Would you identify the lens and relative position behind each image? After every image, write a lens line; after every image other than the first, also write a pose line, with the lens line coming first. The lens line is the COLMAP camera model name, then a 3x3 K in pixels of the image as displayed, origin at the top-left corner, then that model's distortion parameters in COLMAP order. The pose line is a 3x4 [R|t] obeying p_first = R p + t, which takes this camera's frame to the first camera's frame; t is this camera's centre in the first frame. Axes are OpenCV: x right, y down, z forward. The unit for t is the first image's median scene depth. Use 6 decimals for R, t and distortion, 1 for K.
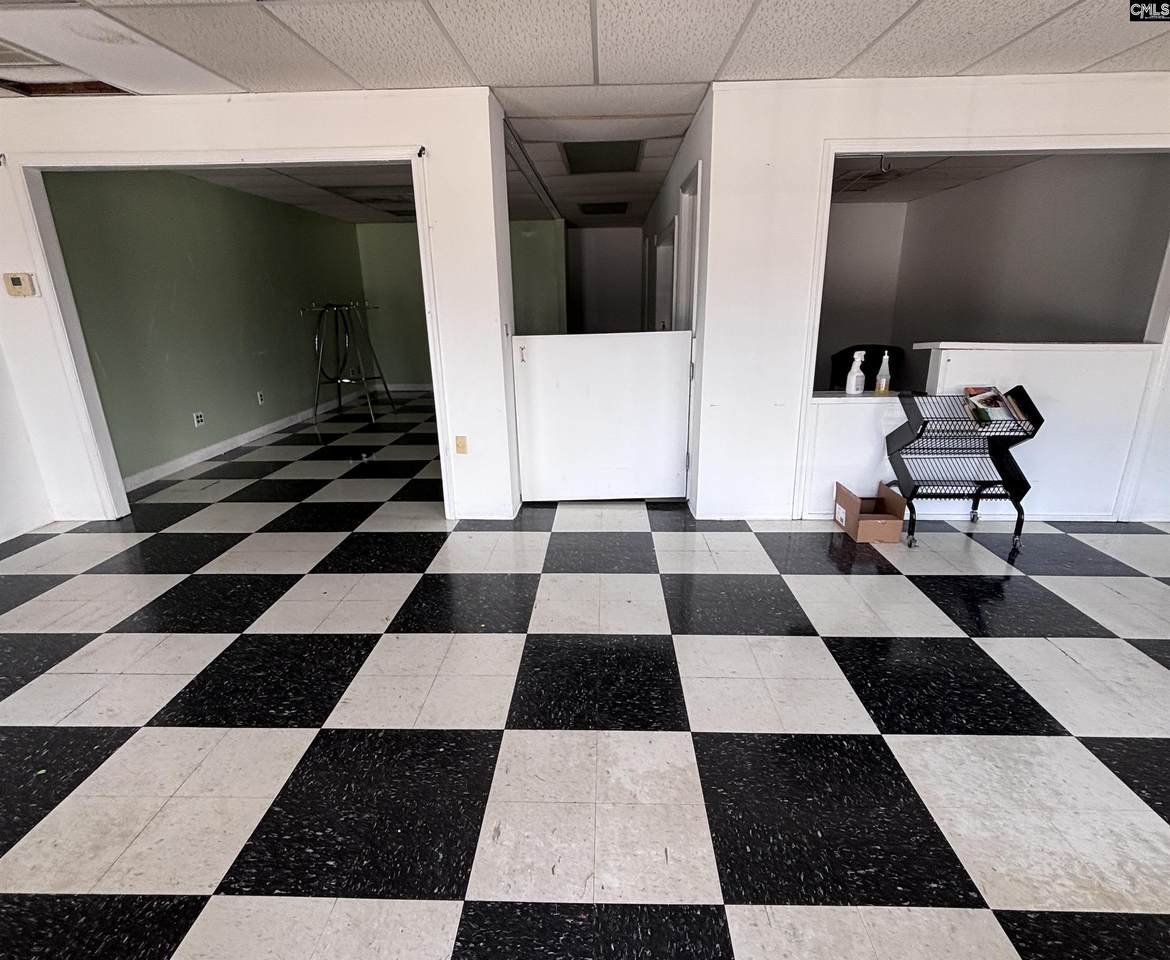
lens RADIAL K [[625.5, 0, 588.6], [0, 625.5, 506.0], [0, 0, 1]] dist [-0.002509, 0.000350]
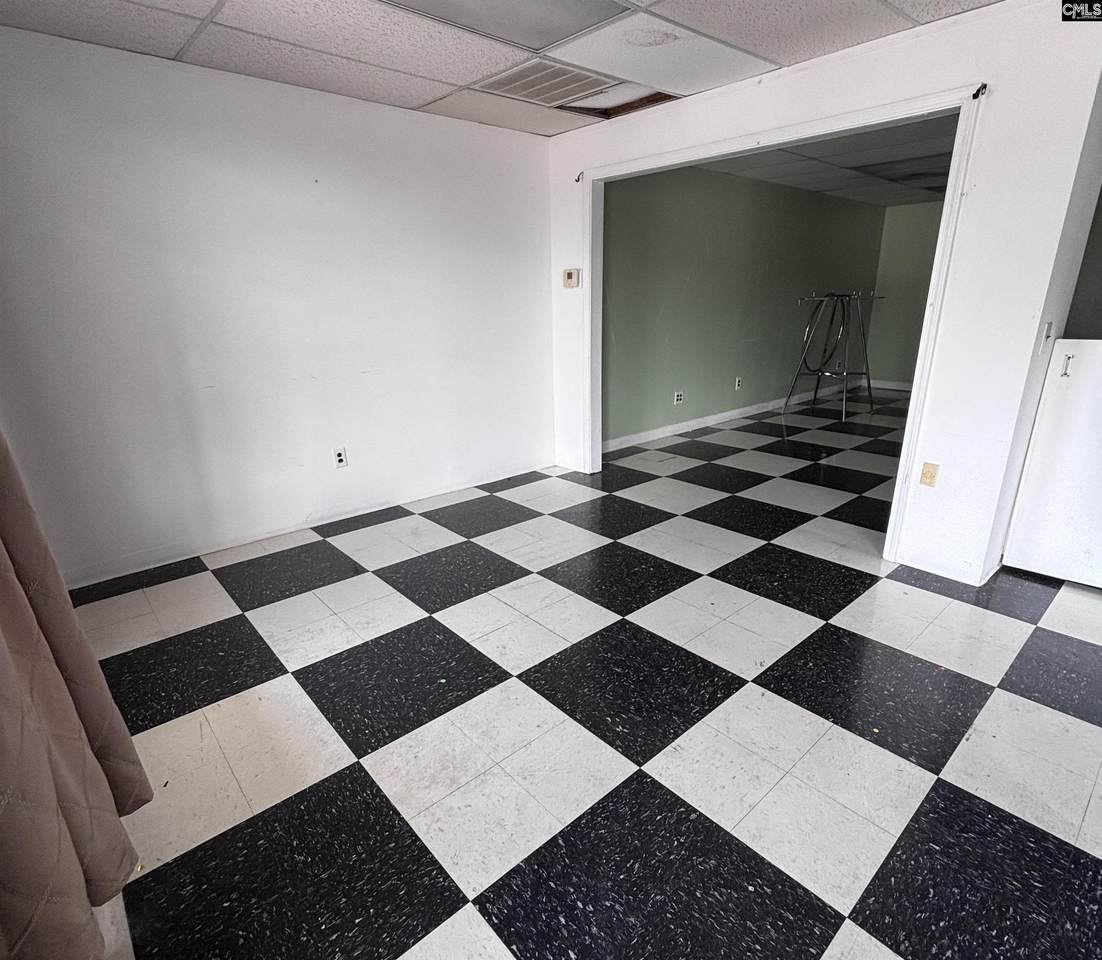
lens RADIAL K [[603.7, 0, 555.3], [0, 603.7, 496.7], [0, 0, 1]] dist [-0.003904, -0.001112]
pose [[0.693192, 0.227816, -0.683802, -0.007121], [-0.219977, 0.970337, 0.100281, -0.047615], [0.686364, 0.080907, 0.722744, 0.160703]]
